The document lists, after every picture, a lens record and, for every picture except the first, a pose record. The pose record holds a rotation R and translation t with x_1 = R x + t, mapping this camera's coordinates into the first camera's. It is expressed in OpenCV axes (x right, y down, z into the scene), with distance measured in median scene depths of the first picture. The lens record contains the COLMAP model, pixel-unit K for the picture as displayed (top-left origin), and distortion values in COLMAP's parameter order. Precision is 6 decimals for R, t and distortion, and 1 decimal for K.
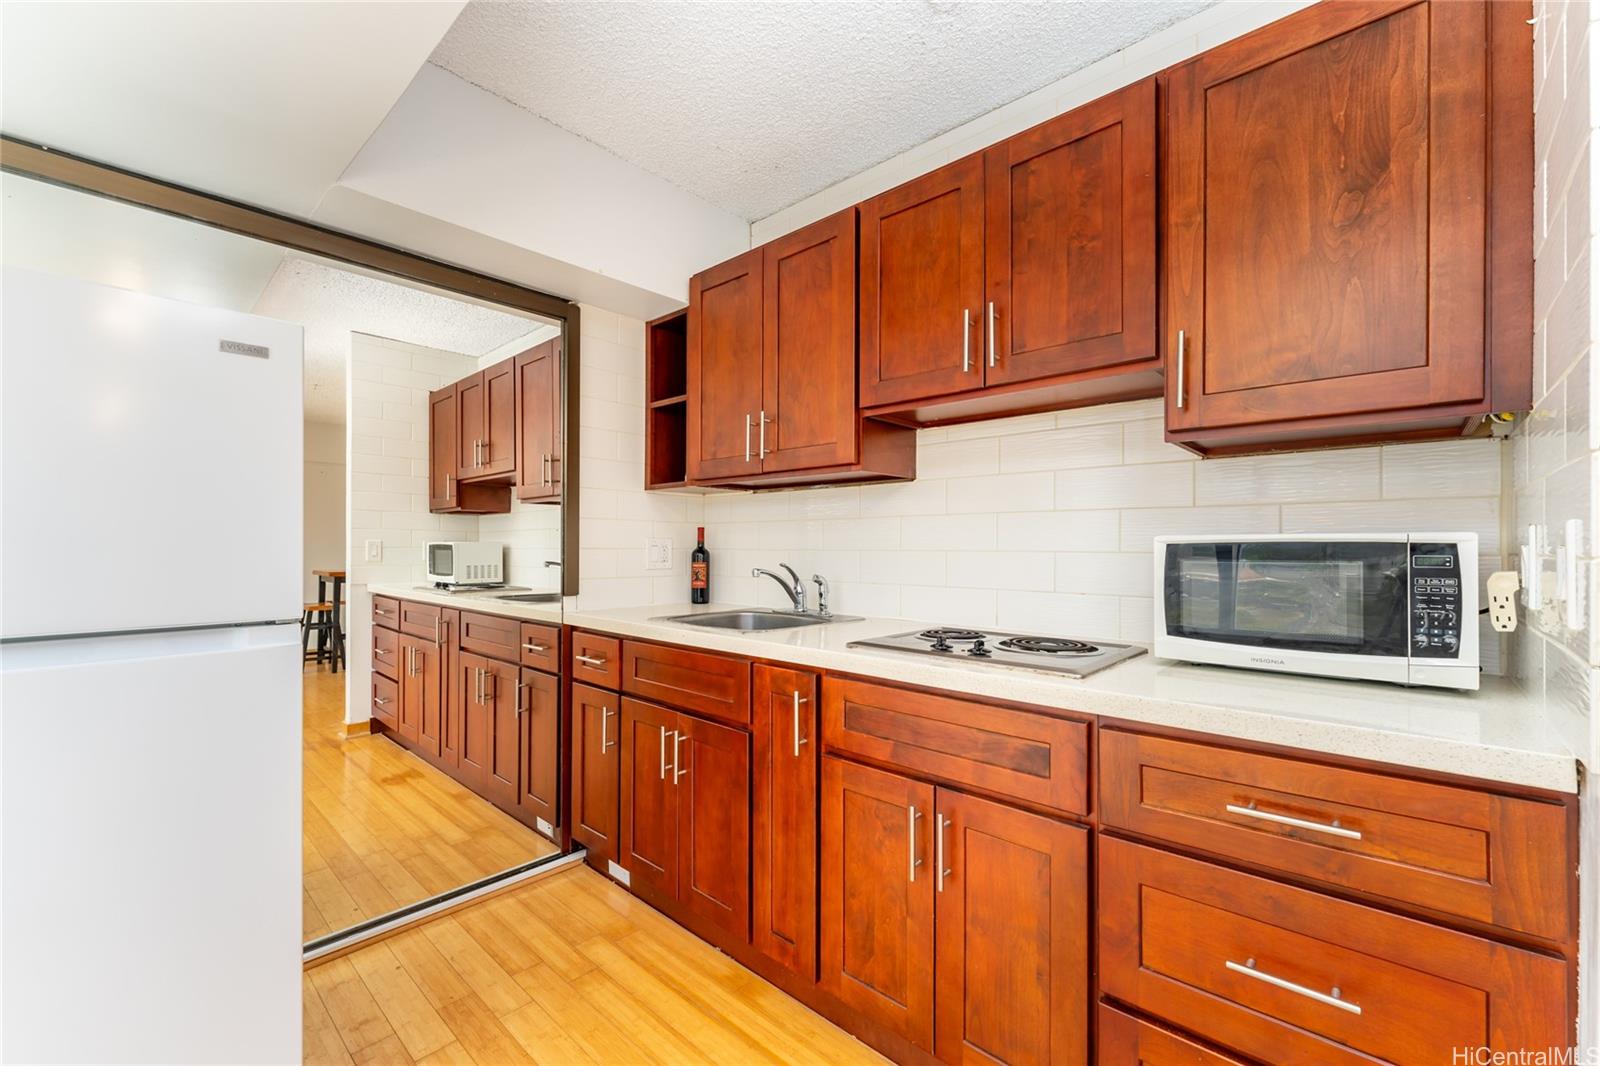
lens RADIAL K [[656.3, 0, 787.0], [0, 656.3, 534.3], [0, 0, 1]] dist [0.000017, -0.001003]
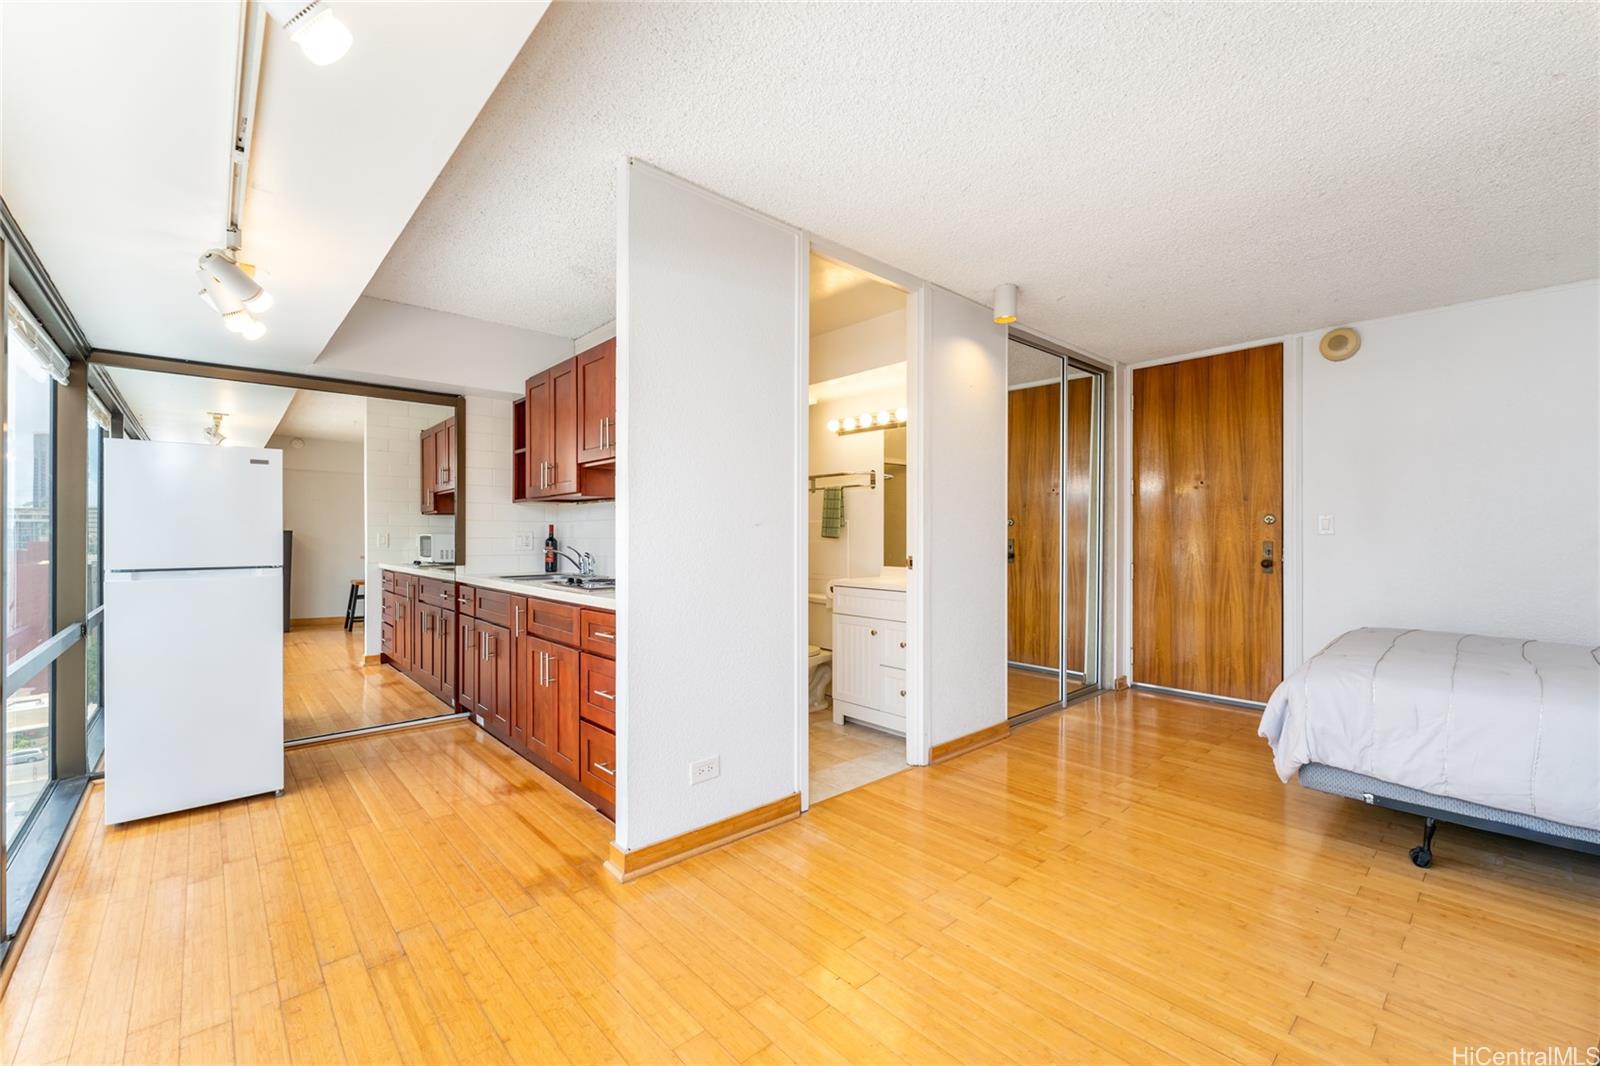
lens RADIAL K [[659.0, 0, 792.8], [0, 659.0, 527.5], [0, 0, 1]] dist [-0.002603, -0.000712]
pose [[0.995984, -0.003374, -0.089466, 1.035066], [0.003743, 0.999985, 0.003957, -0.014871], [0.089451, -0.004276, 0.995982, -0.965168]]
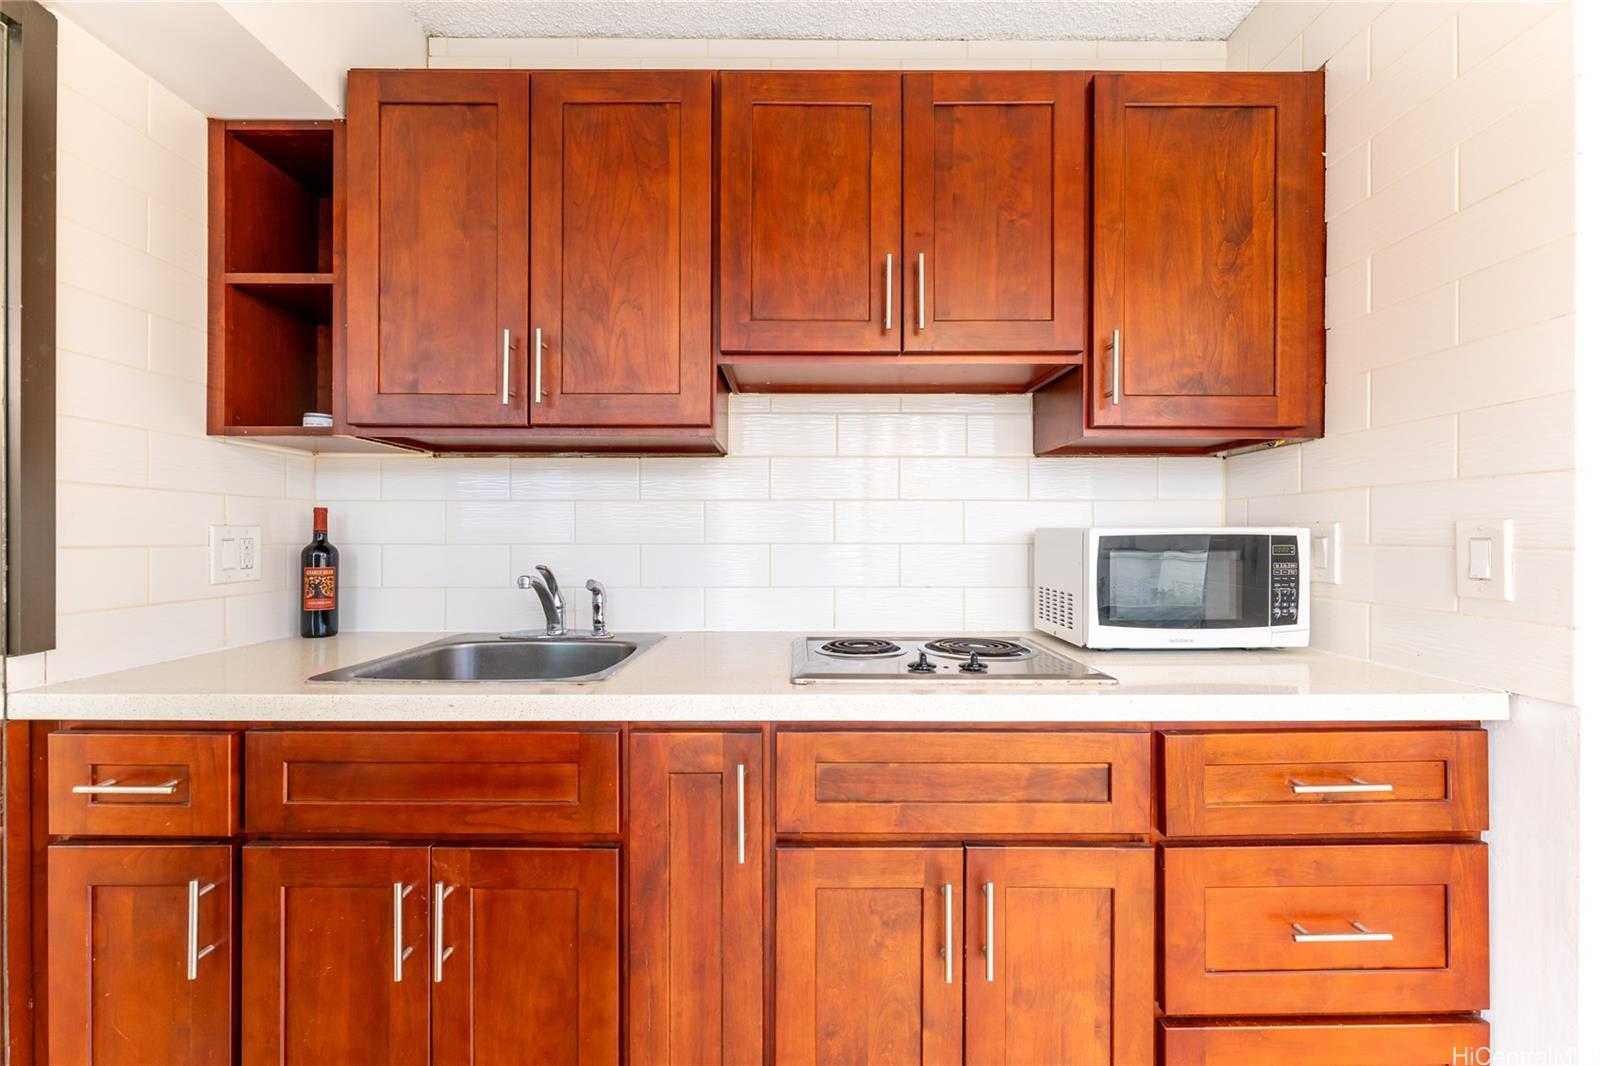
lens RADIAL K [[645.3, 0, 797.2], [0, 645.3, 530.2], [0, 0, 1]] dist [-0.000920, -0.000274]
pose [[0.729113, 0.002436, 0.684389, -0.366787], [-0.009770, 0.999929, 0.006849, 0.002437], [-0.684324, -0.011680, 0.729084, 0.477418]]
